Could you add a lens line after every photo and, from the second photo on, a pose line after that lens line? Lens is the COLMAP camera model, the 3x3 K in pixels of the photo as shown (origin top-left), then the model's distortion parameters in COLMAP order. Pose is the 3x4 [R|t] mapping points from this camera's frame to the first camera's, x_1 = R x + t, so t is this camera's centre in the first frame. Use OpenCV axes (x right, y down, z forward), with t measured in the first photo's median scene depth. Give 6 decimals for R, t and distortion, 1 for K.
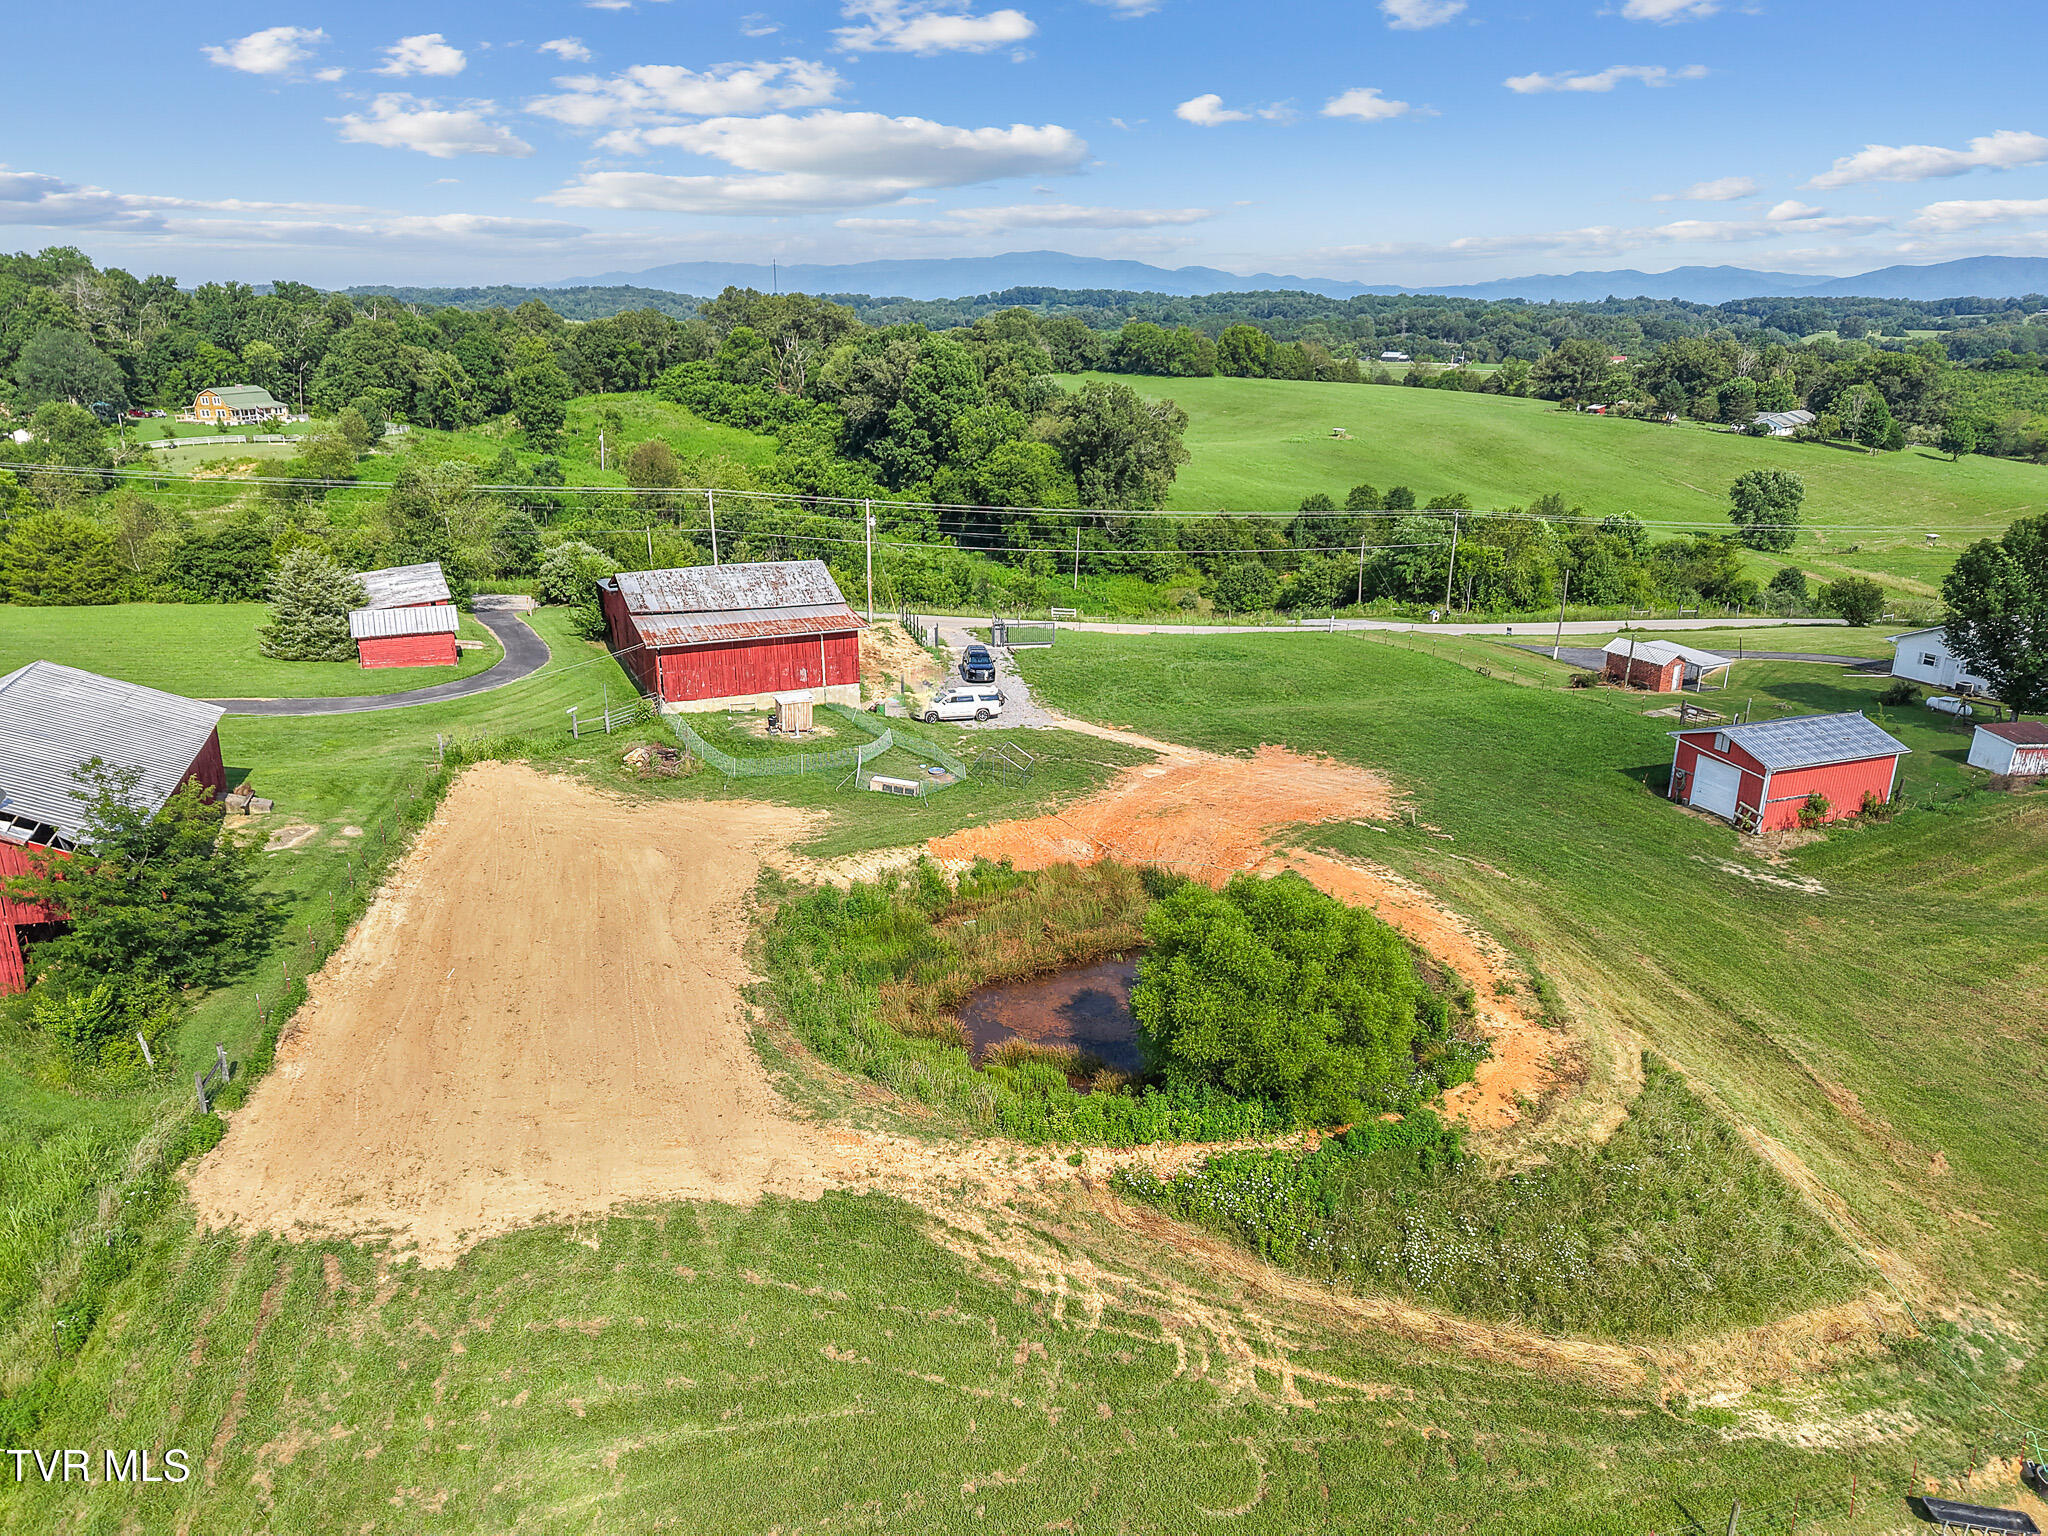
lens RADIAL K [[1365.2, 0, 1016.3], [0, 1365.2, 777.3], [0, 0, 1]] dist [0.016094, -0.007530]
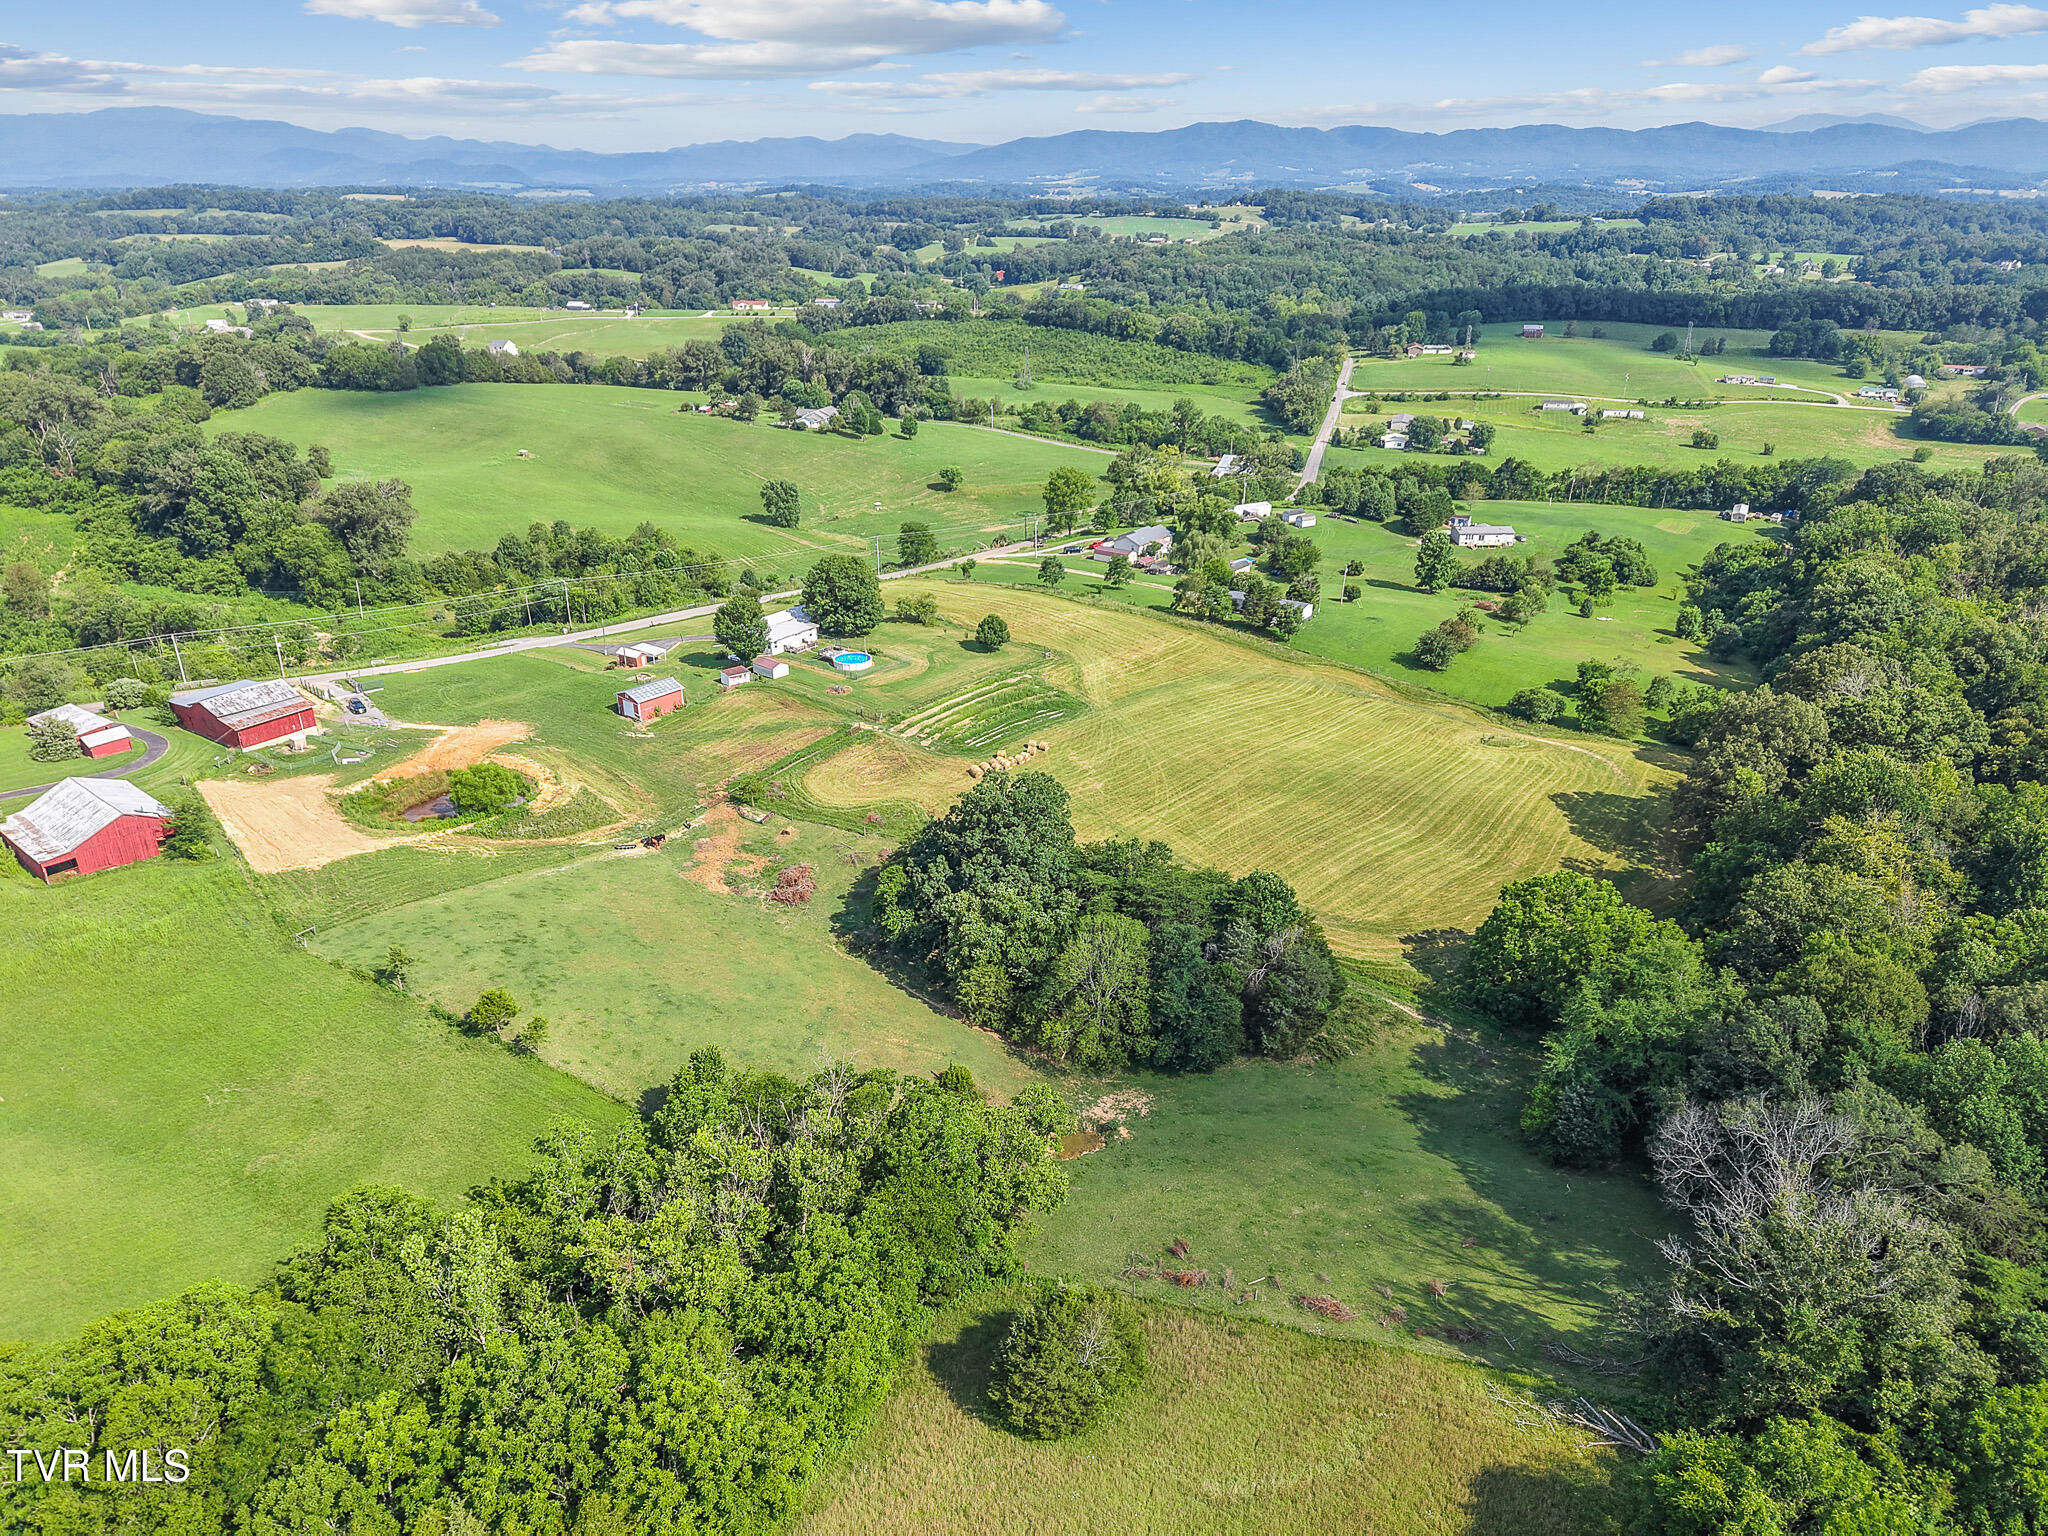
lens RADIAL K [[1365.2, 0, 1016.3], [0, 1365.2, 777.3], [0, 0, 1]] dist [0.016094, -0.007530]
pose [[0.862153, -0.211023, 0.460610, -0.170882], [0.170218, 0.976931, 0.128961, -0.074775], [-0.477198, -0.032780, 0.878184, -1.777555]]
